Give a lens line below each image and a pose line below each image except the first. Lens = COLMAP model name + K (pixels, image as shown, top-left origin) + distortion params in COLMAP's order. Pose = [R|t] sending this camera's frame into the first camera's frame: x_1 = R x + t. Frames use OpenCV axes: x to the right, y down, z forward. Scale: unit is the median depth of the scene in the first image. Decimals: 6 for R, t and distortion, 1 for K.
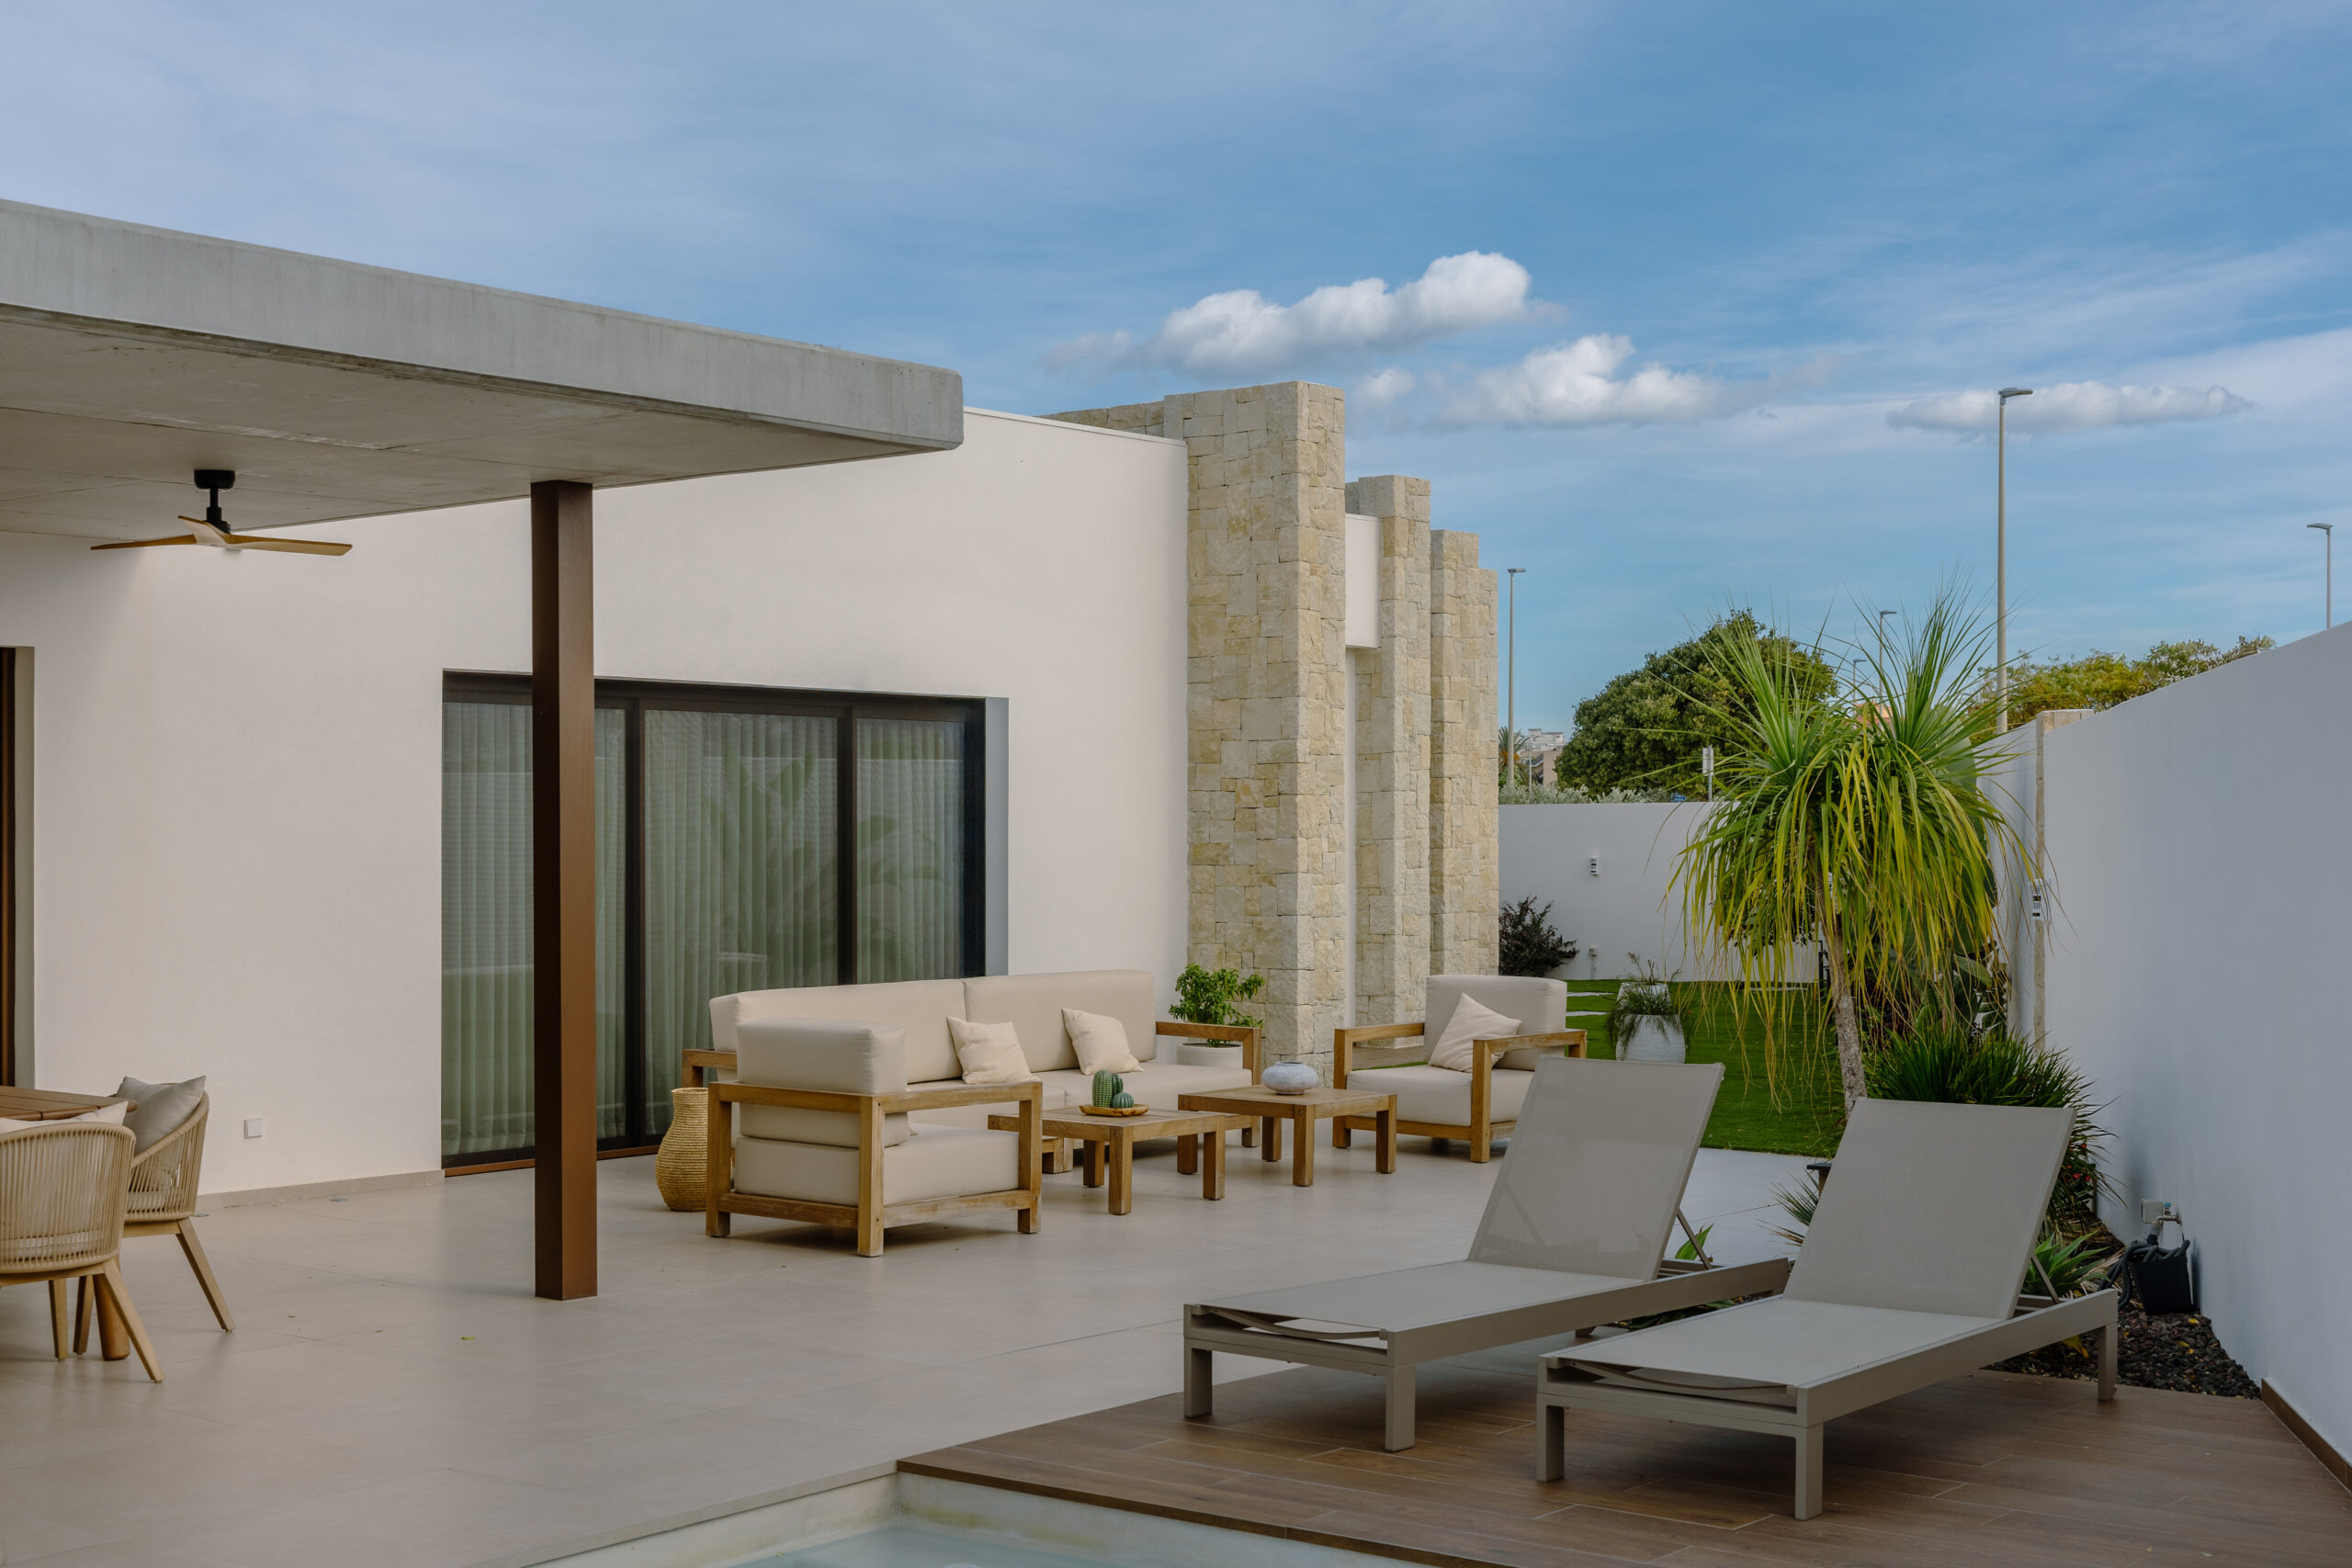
lens RADIAL K [[2927.1, 0, 1174.7], [0, 2927.1, 785.5], [0, 0, 1]] dist [0.033200, 0.000000]
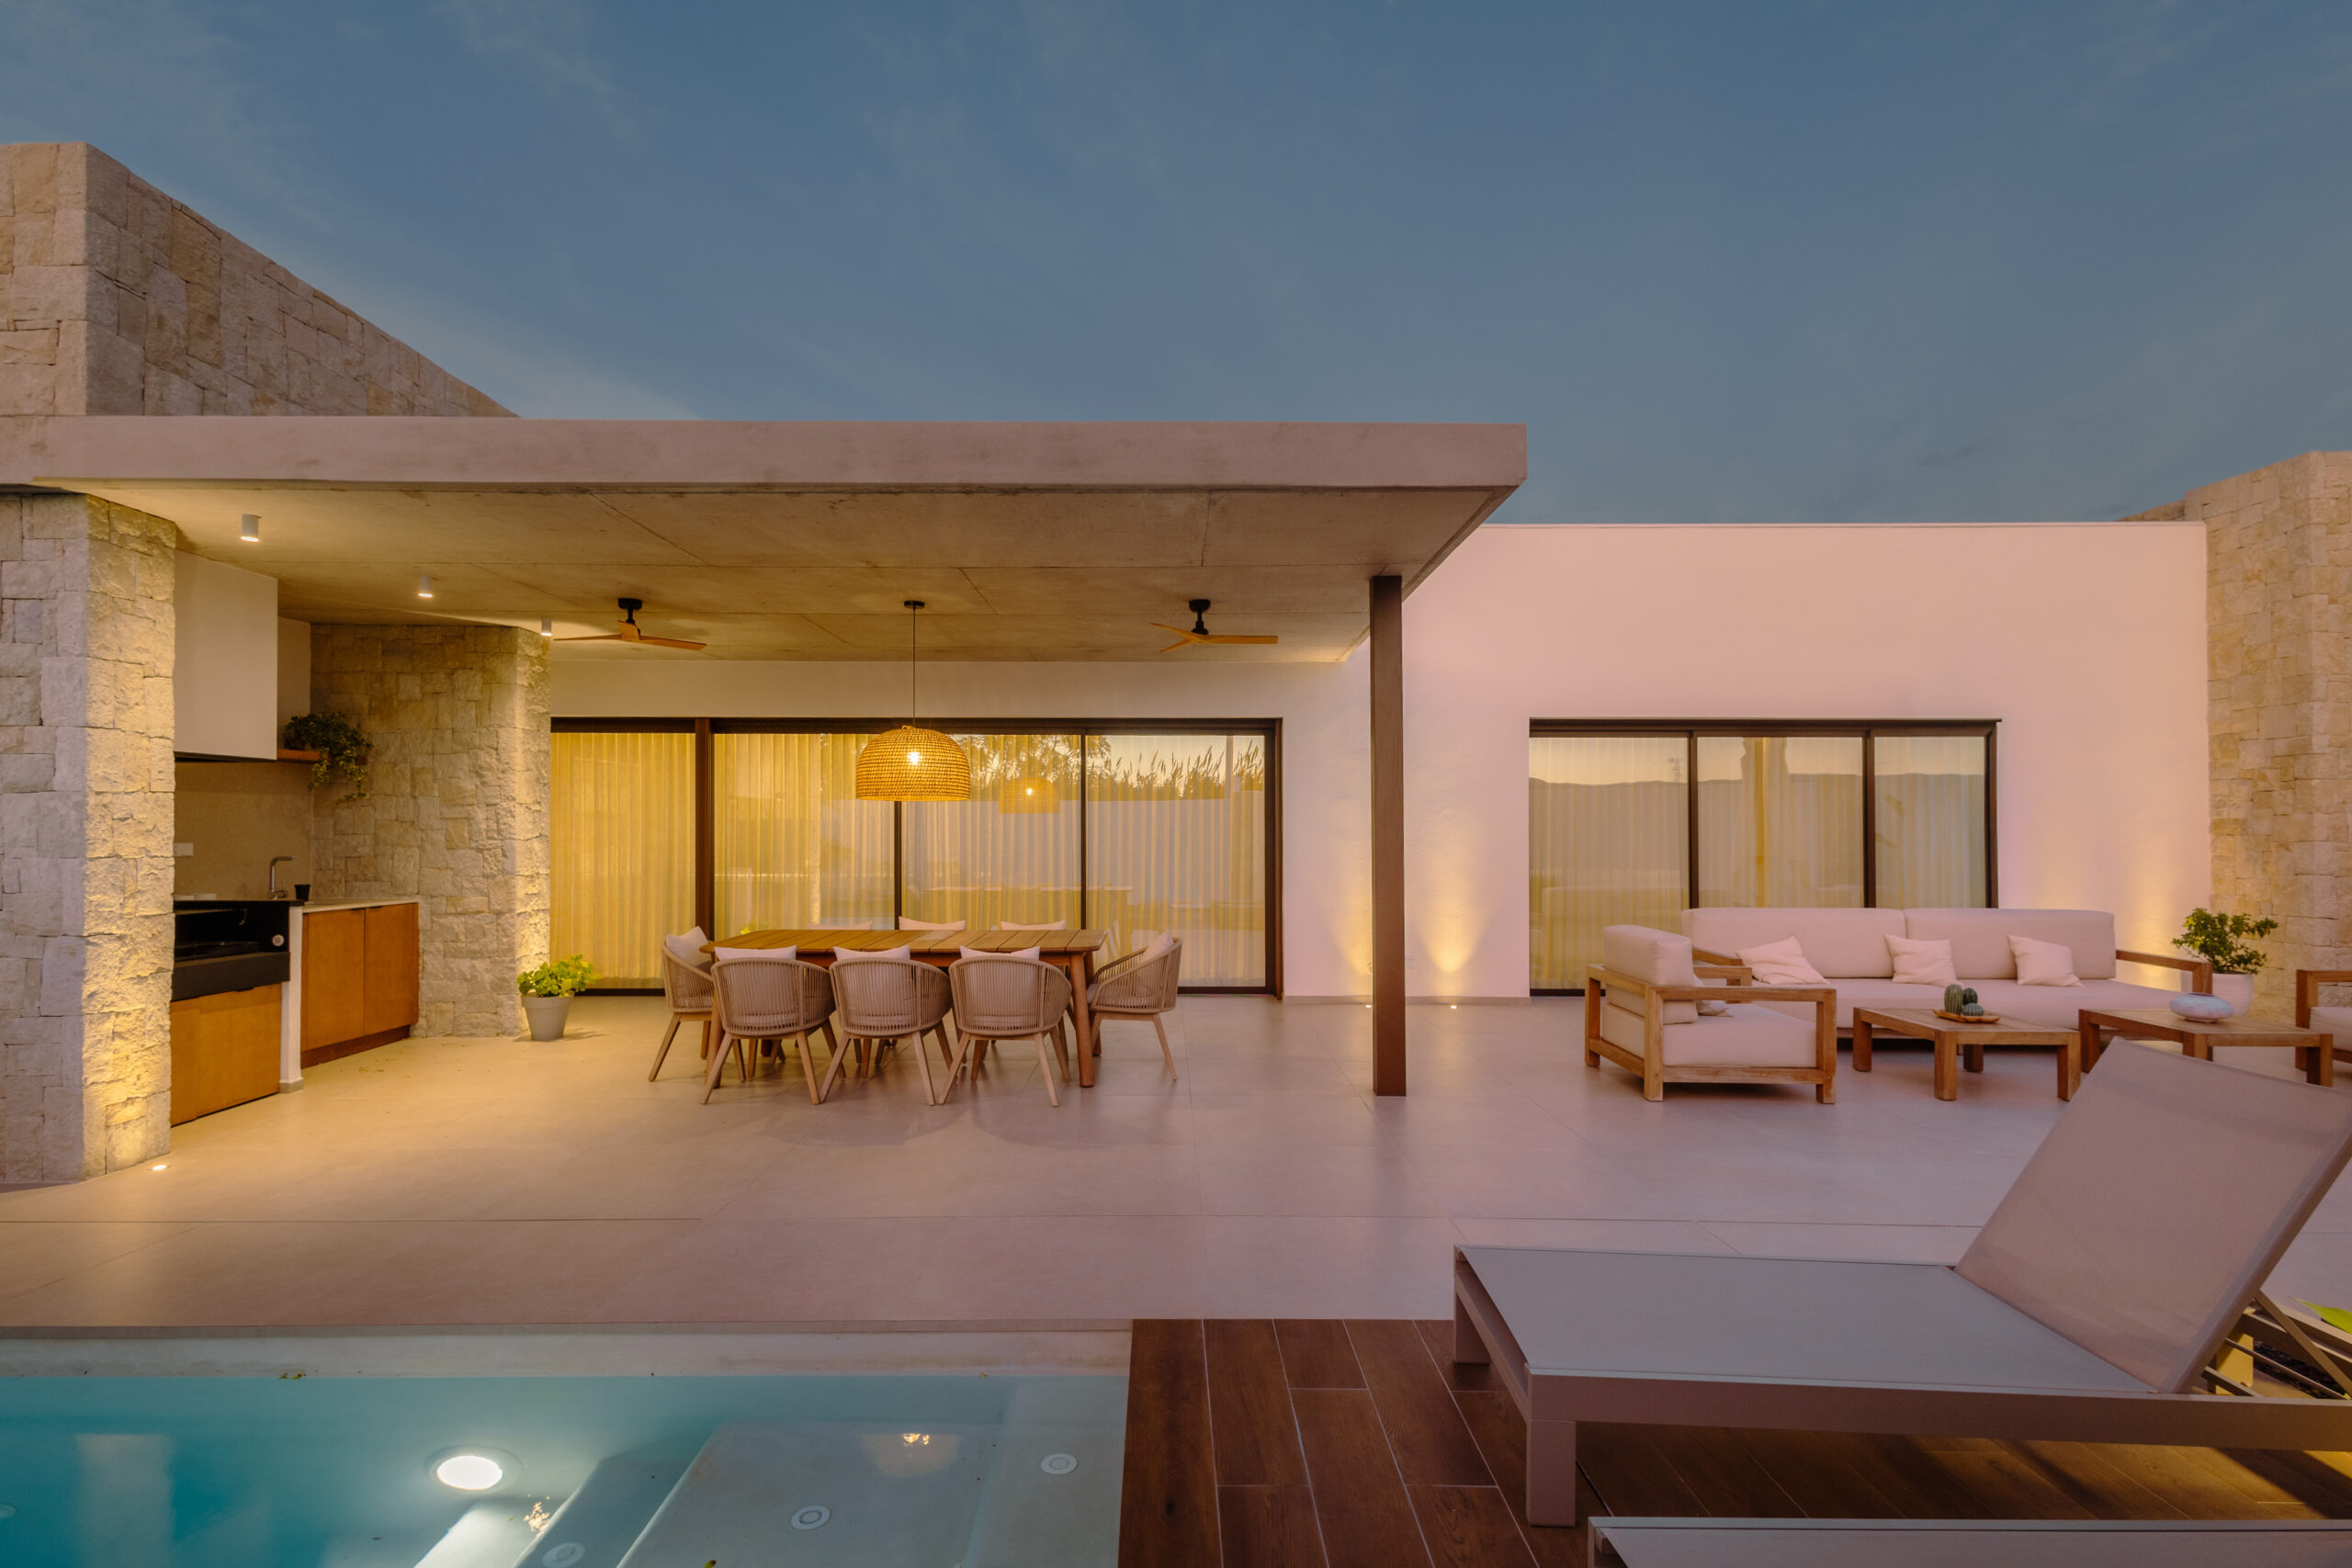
lens RADIAL K [[1103.3, 0, 1164.5], [0, 1103.3, 814.3], [0, 0, 1]] dist [0.011331, -0.003817]
pose [[0.624930, -0.008167, -0.780638, 0.106213], [0.010726, 0.999941, -0.001875, 0.013911], [0.780607, -0.007201, 0.624981, 0.311974]]
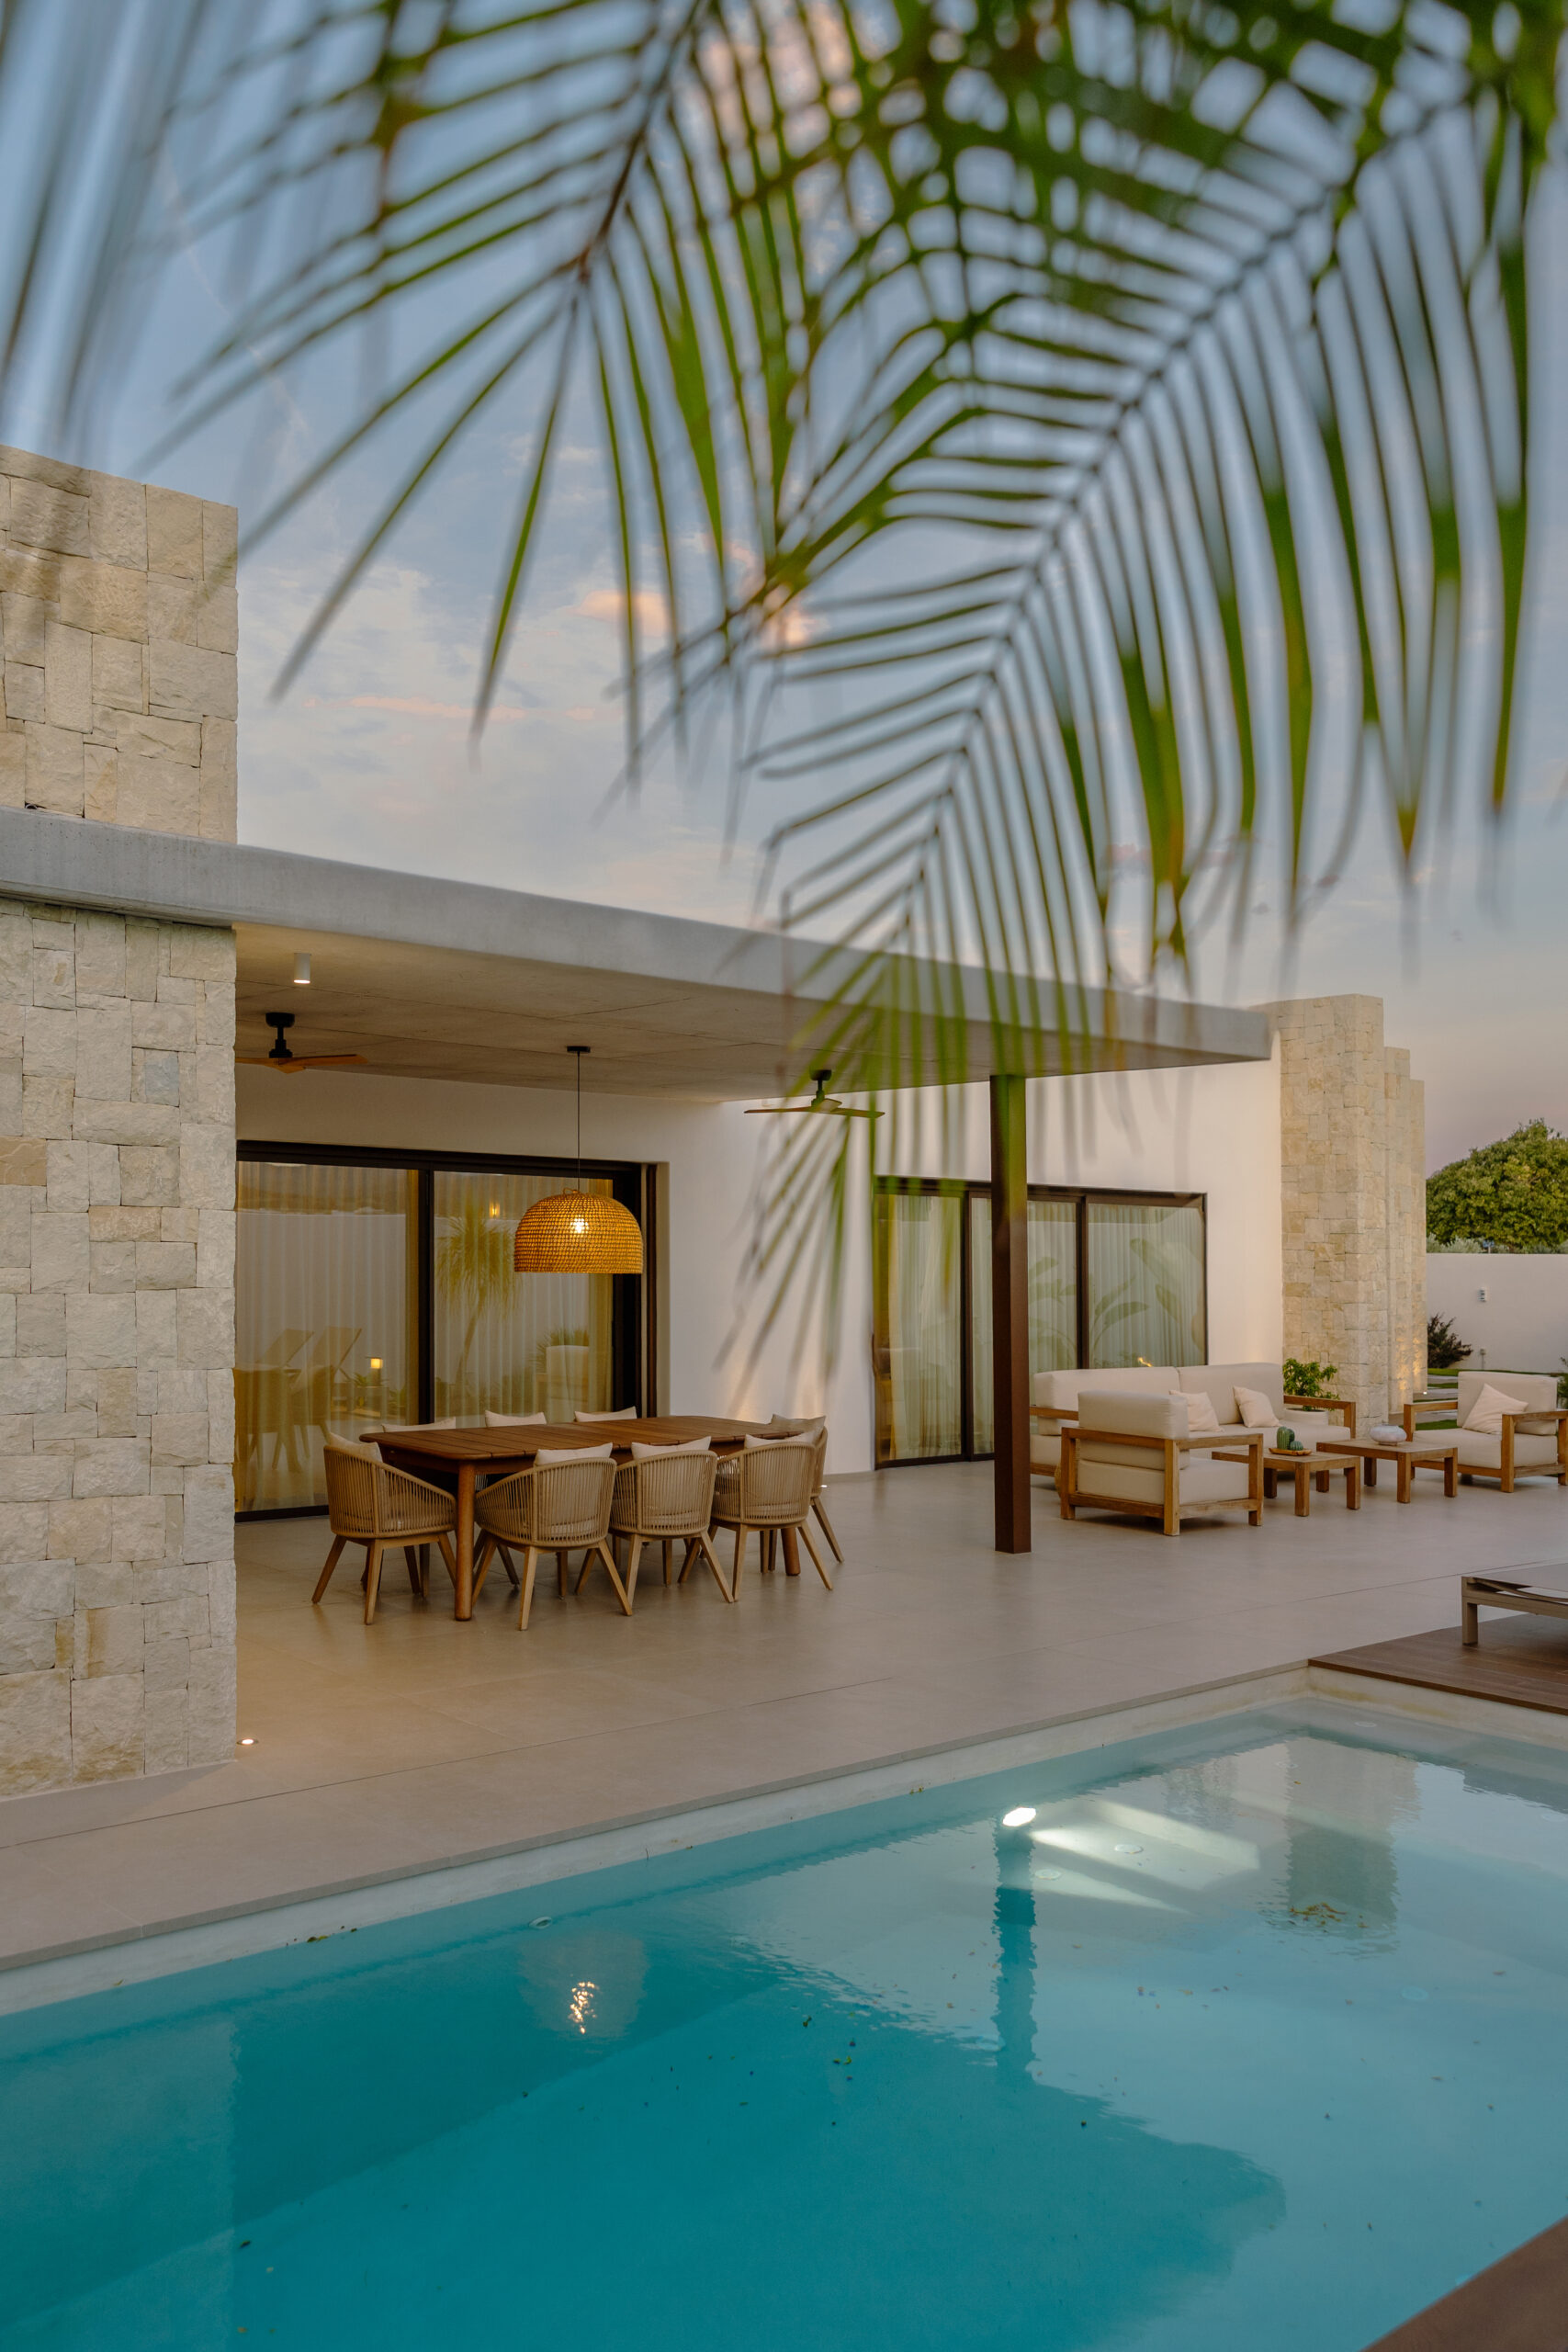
lens RADIAL K [[1878.4, 0, 751.9], [0, 1878.4, 1154.9], [0, 0, 1]] dist [-0.004551, -0.000494]
pose [[0.981660, 0.005228, -0.190569, -0.086960], [-0.012535, 0.999231, -0.037161, -0.008229], [0.190229, 0.038868, 0.980970, -0.063809]]
